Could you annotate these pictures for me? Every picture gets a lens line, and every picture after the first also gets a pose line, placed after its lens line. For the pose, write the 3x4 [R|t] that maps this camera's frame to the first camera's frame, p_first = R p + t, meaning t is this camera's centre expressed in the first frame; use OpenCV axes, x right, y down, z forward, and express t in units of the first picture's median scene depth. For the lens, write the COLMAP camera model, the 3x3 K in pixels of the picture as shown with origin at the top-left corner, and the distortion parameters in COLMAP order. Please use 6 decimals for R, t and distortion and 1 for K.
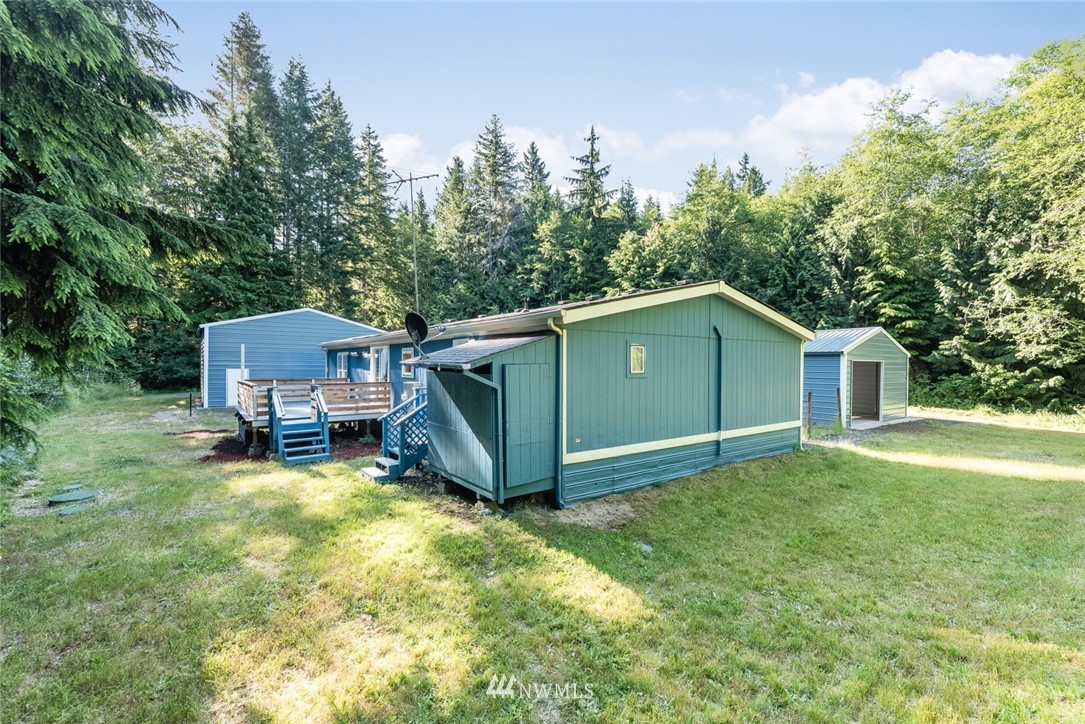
lens RADIAL K [[466.7, 0, 543.1], [0, 466.7, 372.6], [0, 0, 1]] dist [0.002694, -0.000077]
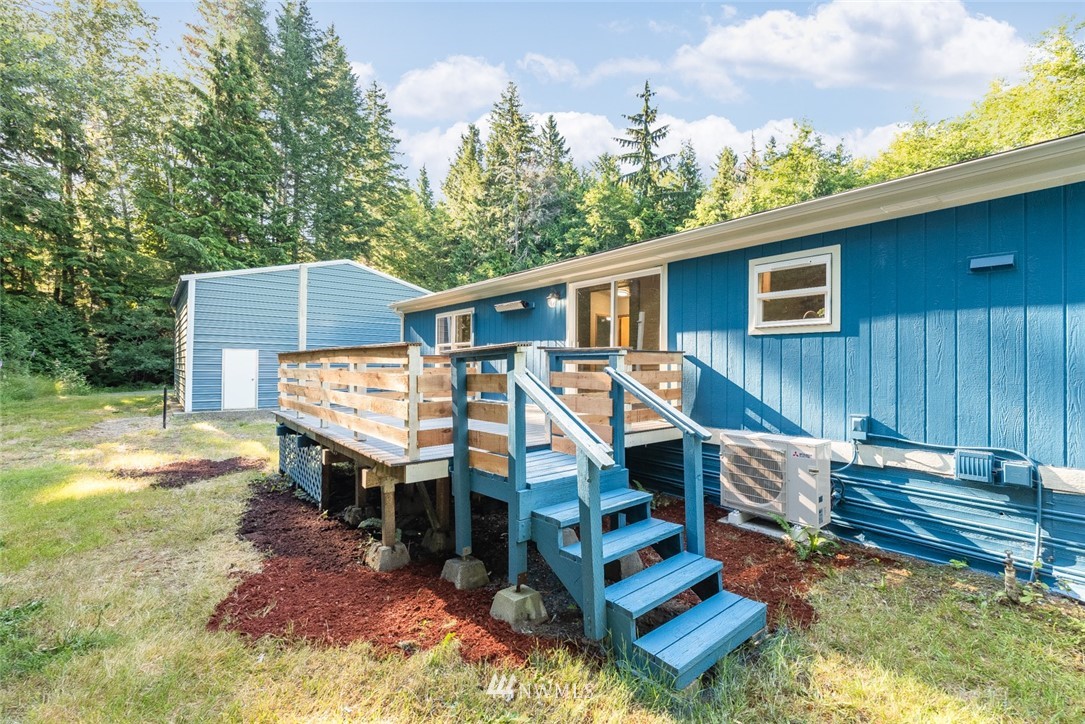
lens RADIAL K [[470.5, 0, 542.5], [0, 470.5, 362.0], [0, 0, 1]] dist [-0.003203, 0.000139]
pose [[0.998974, 0.001398, 0.045275, -0.130995], [-0.000337, 0.999725, -0.023428, 0.010961], [-0.045295, 0.023389, 0.998700, 0.166232]]
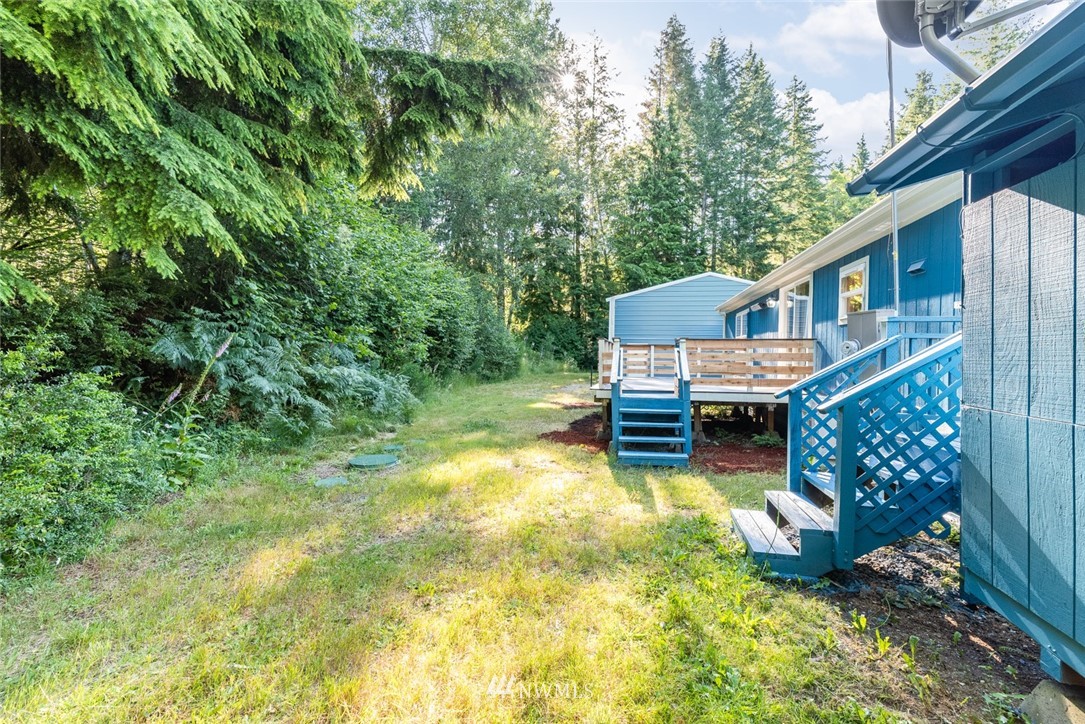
lens RADIAL K [[463.6, 0, 553.9], [0, 463.6, 356.7], [0, 0, 1]] dist [0.015846, -0.000012]
pose [[0.675194, 0.007245, -0.737605, -0.036630], [-0.021965, 0.999706, -0.010288, 0.014953], [0.737313, 0.023148, 0.675154, 0.115132]]
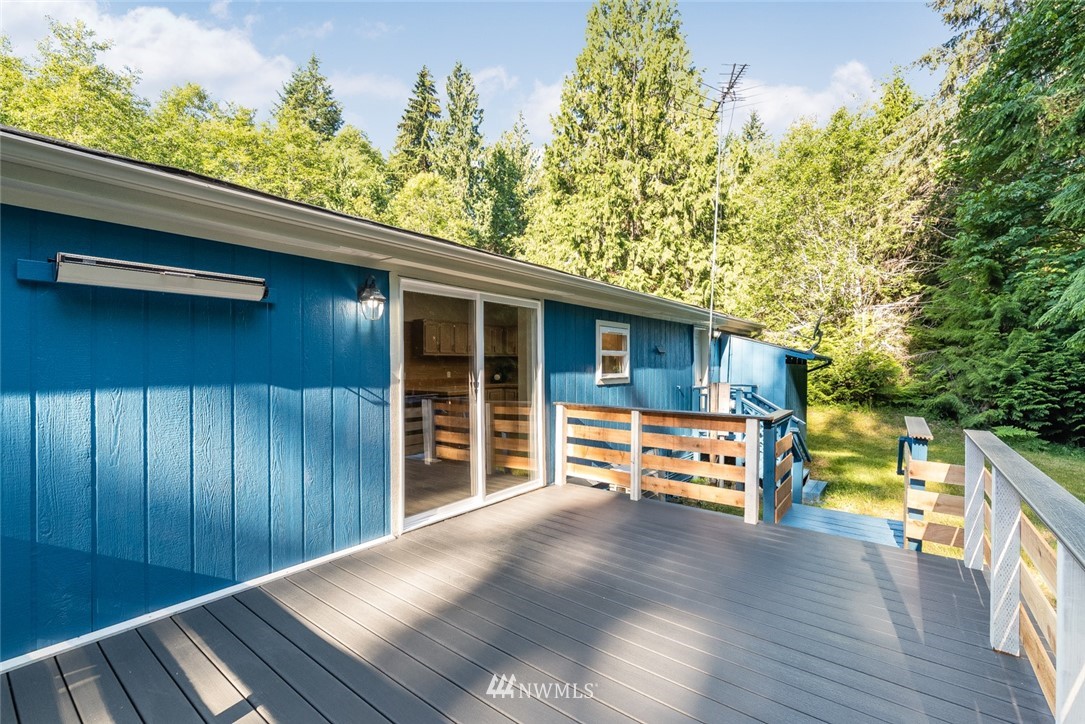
lens RADIAL K [[466.7, 0, 543.1], [0, 466.7, 372.6], [0, 0, 1]] dist [0.002694, -0.000077]
pose [[-0.271889, -0.022590, 0.962063, -0.191090], [0.018995, 0.999404, 0.028835, -0.004167], [-0.962141, 0.026114, -0.271298, 0.312691]]
